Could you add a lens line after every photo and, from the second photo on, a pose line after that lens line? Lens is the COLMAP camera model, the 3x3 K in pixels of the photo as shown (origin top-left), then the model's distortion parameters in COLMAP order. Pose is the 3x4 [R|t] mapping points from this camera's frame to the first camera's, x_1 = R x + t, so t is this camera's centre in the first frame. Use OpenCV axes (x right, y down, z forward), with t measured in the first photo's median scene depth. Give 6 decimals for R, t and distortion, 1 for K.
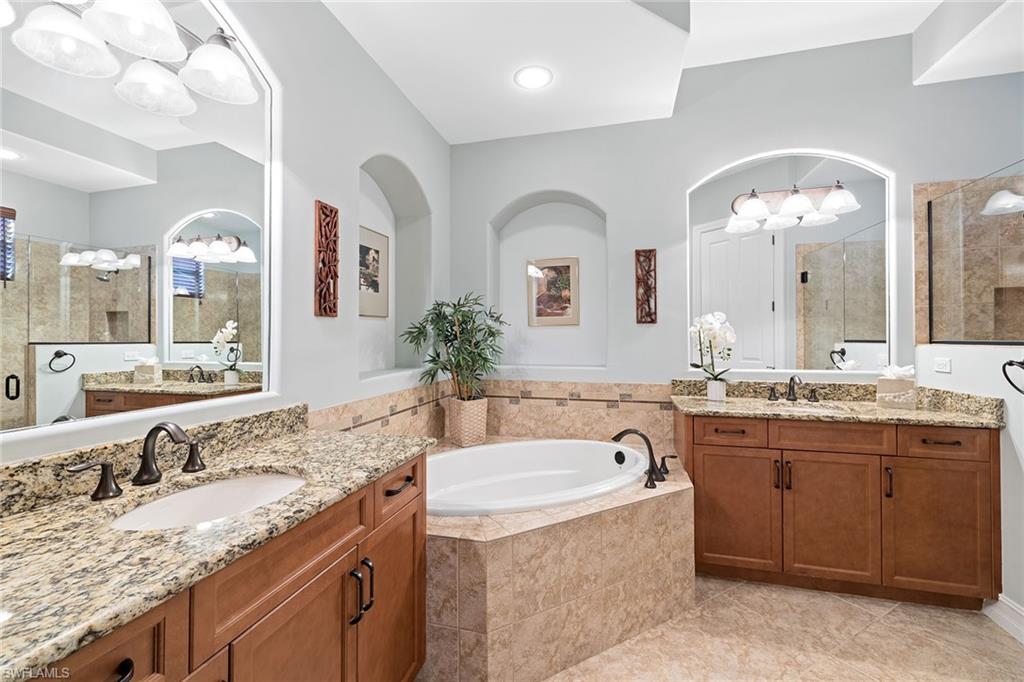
lens RADIAL K [[427.4, 0, 511.9], [0, 427.4, 333.8], [0, 0, 1]] dist [0.000104, -0.000102]
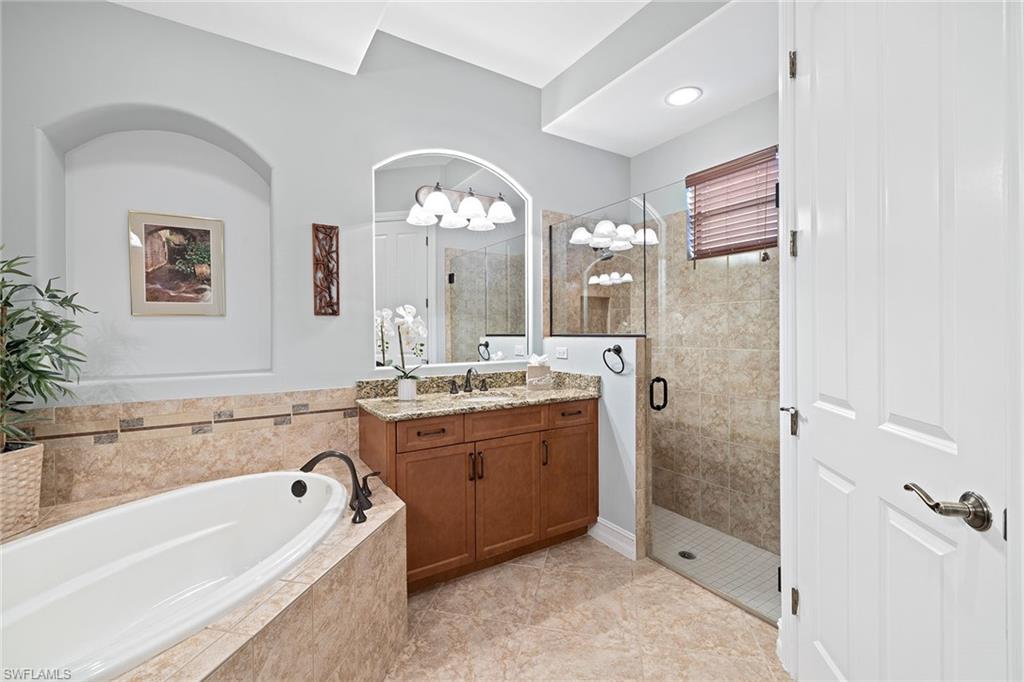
lens RADIAL K [[427.4, 0, 502.7], [0, 427.4, 334.1], [0, 0, 1]] dist [0.000104, -0.000102]
pose [[0.691295, -0.006274, 0.722546, -0.052591], [-0.002217, 0.999939, 0.010803, 0.002188], [-0.722570, -0.009070, 0.691239, 0.218907]]
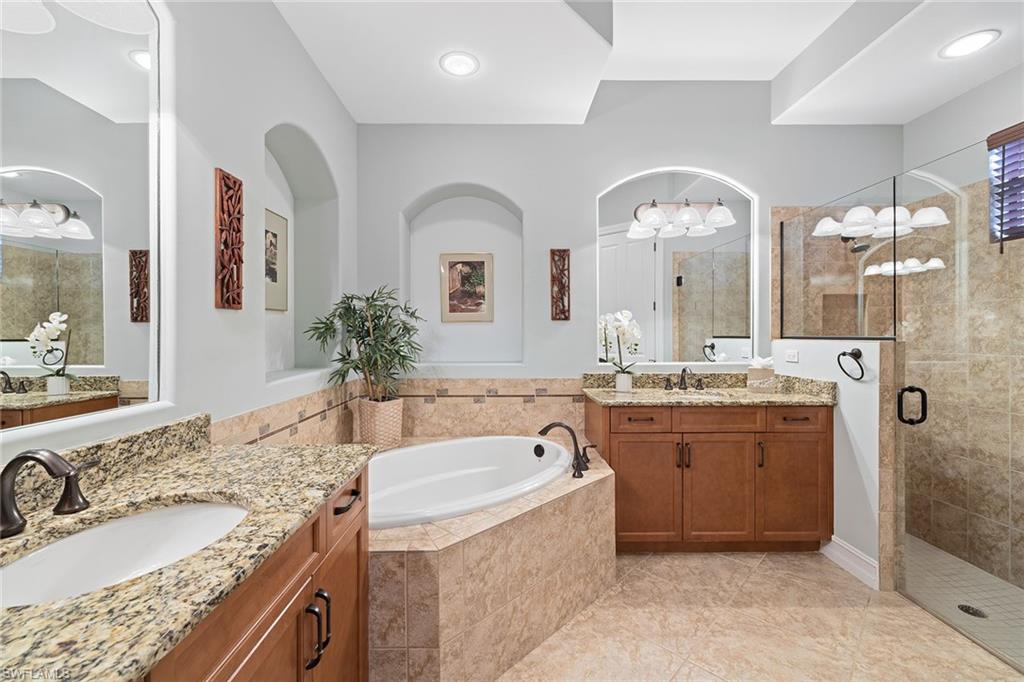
lens RADIAL K [[427.4, 0, 511.5], [0, 427.4, 335.1], [0, 0, 1]] dist [0.000104, -0.000102]
pose [[0.962700, -0.001200, 0.270568, -0.095820], [-0.001752, 0.999942, 0.010666, 0.000954], [-0.270565, -0.010742, 0.962642, 0.033553]]
